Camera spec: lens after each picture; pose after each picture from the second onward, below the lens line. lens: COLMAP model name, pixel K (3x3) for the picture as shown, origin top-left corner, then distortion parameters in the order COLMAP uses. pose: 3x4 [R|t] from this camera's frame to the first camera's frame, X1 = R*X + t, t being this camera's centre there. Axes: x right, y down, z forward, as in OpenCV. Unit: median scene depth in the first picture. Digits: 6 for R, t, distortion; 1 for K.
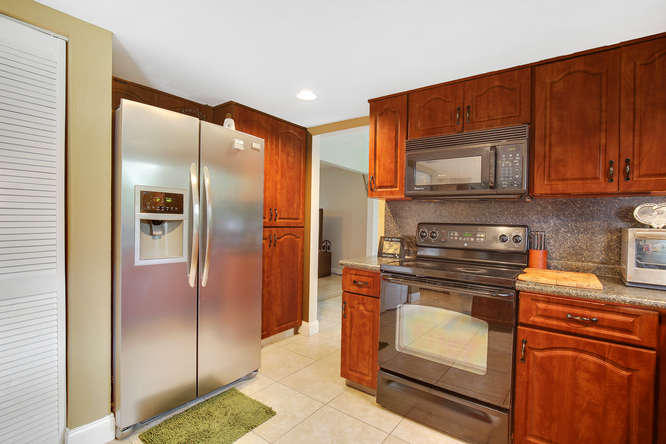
lens RADIAL K [[318.9, 0, 333.5], [0, 318.9, 221.1], [0, 0, 1]] dist [-0.017052, 0.000149]
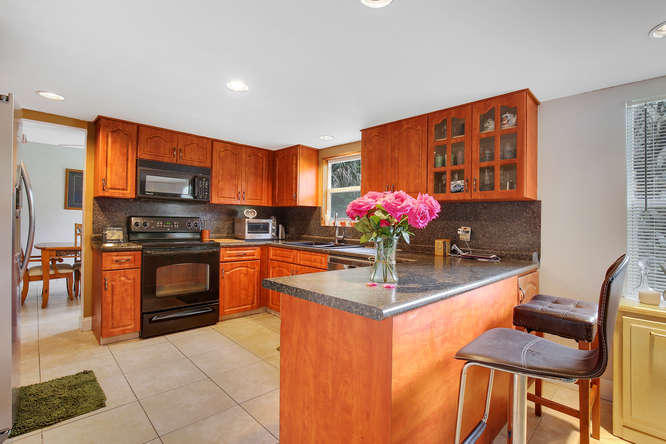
lens RADIAL K [[318.9, 0, 334.4], [0, 318.9, 220.5], [0, 0, 1]] dist [-0.017052, 0.000149]
pose [[0.162584, -0.019914, 0.986494, -1.114609], [-0.020702, 0.999507, 0.023589, -0.029788], [-0.986477, -0.024257, 0.162092, -0.114783]]
